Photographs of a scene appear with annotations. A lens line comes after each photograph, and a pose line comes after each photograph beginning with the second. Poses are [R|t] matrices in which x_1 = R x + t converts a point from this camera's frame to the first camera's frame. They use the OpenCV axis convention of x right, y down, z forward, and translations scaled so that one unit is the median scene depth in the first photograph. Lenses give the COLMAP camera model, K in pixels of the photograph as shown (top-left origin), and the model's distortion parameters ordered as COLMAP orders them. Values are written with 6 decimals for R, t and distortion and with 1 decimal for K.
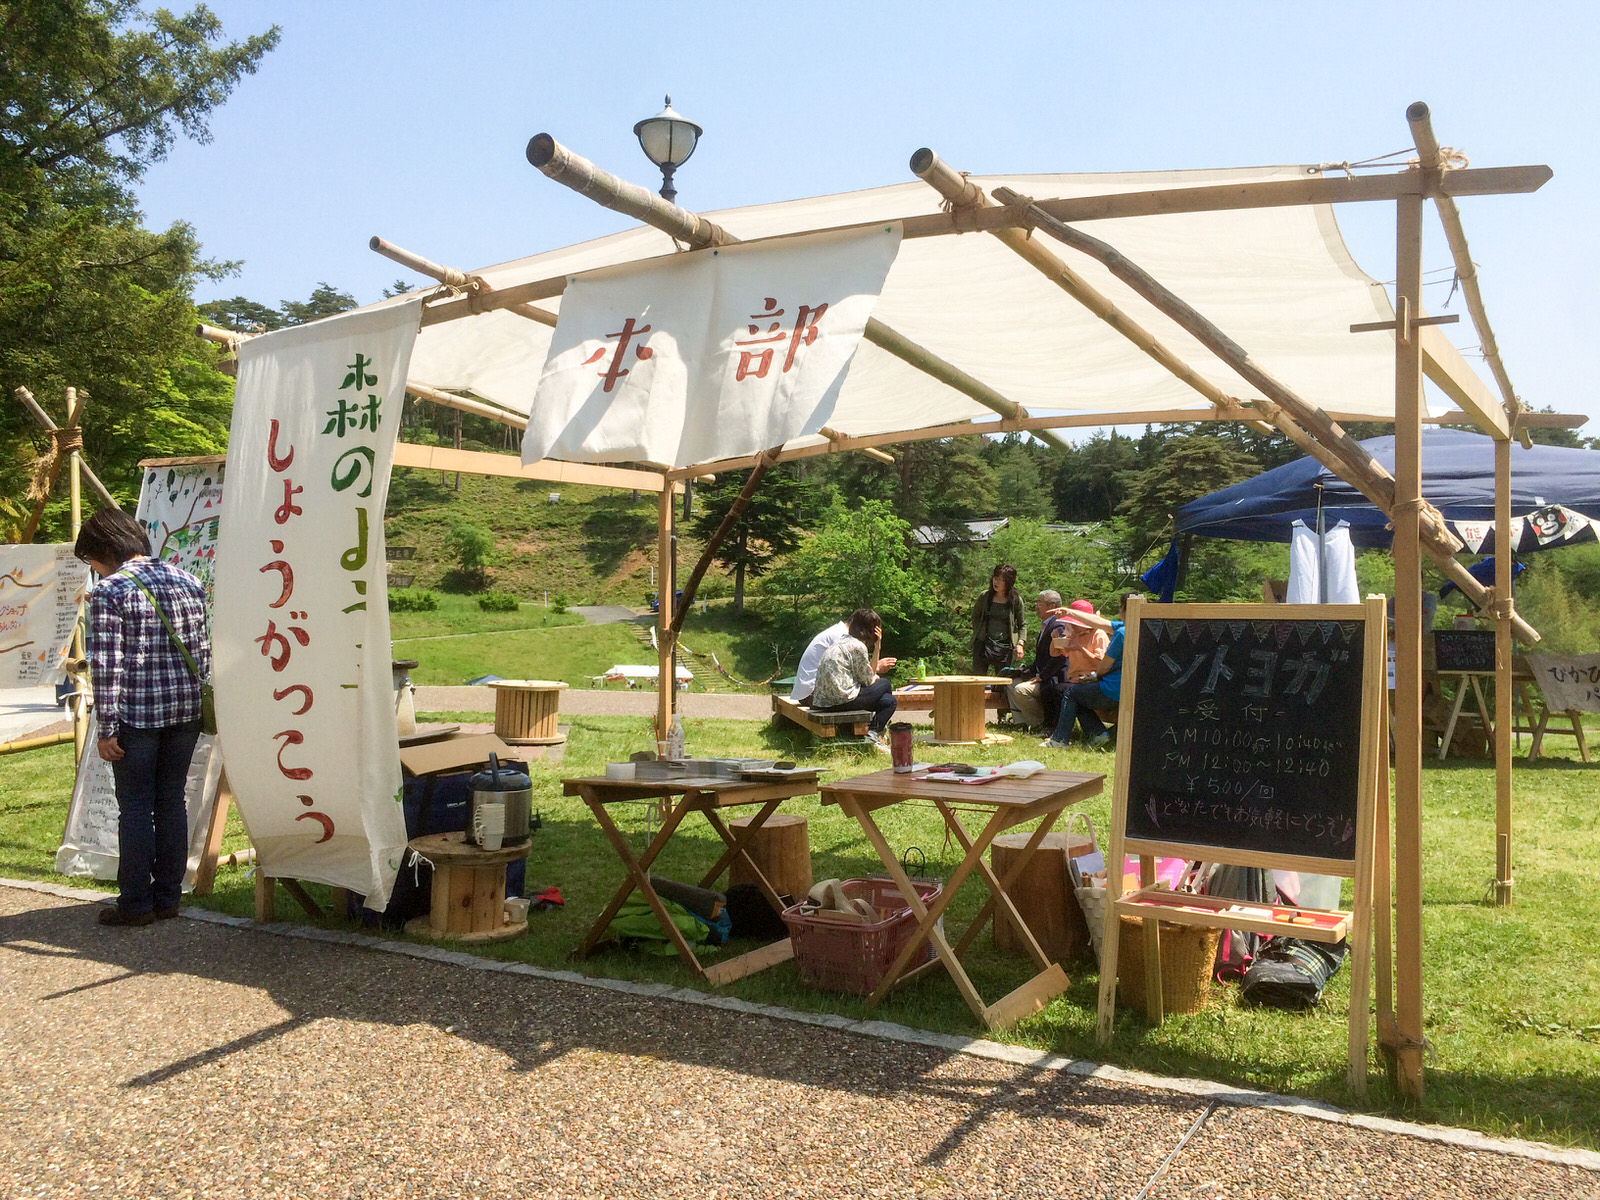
lens RADIAL K [[1315.0, 0, 795.5], [0, 1315.0, 642.7], [0, 0, 1]] dist [0.066665, -0.065106]
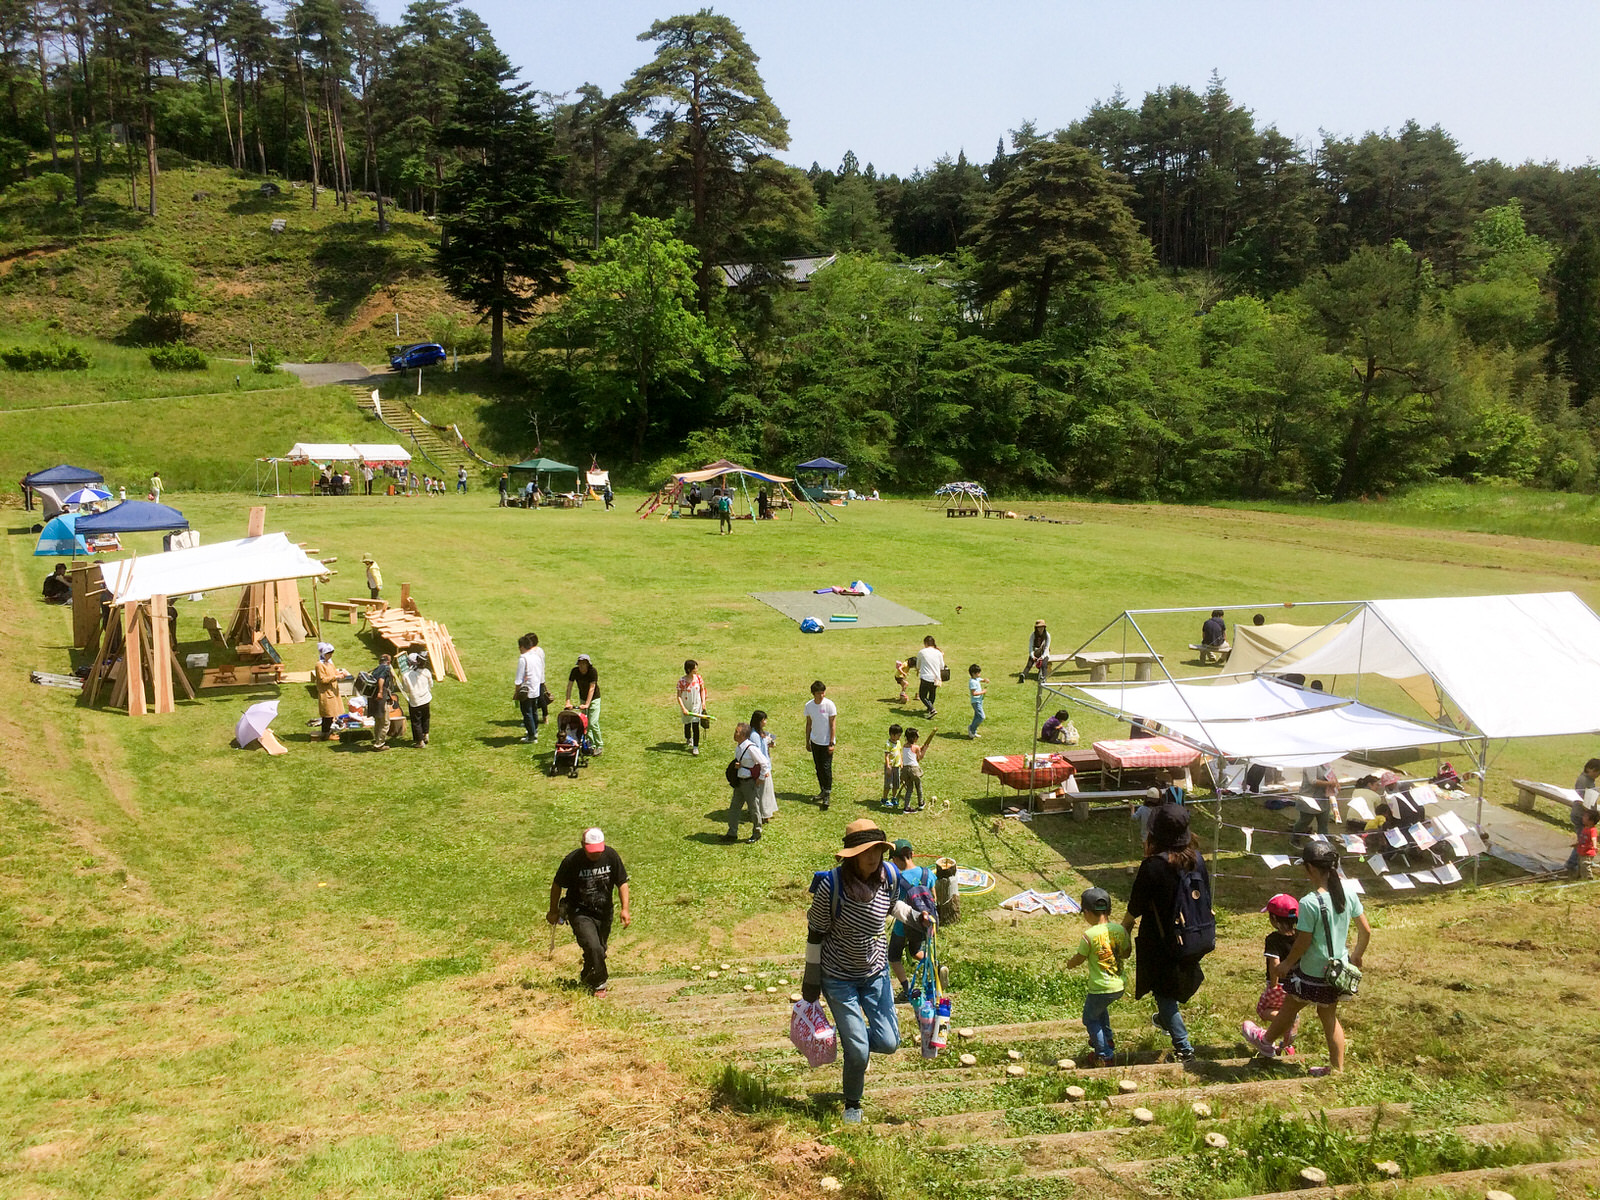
lens RADIAL K [[1315.0, 0, 795.5], [0, 1315.0, 642.7], [0, 0, 1]] dist [0.066665, -0.065106]
pose [[0.993354, -0.031039, 0.110833, 0.041857], [0.010635, 0.983584, 0.180135, -0.003438], [-0.114604, -0.177760, 0.977378, 0.167055]]
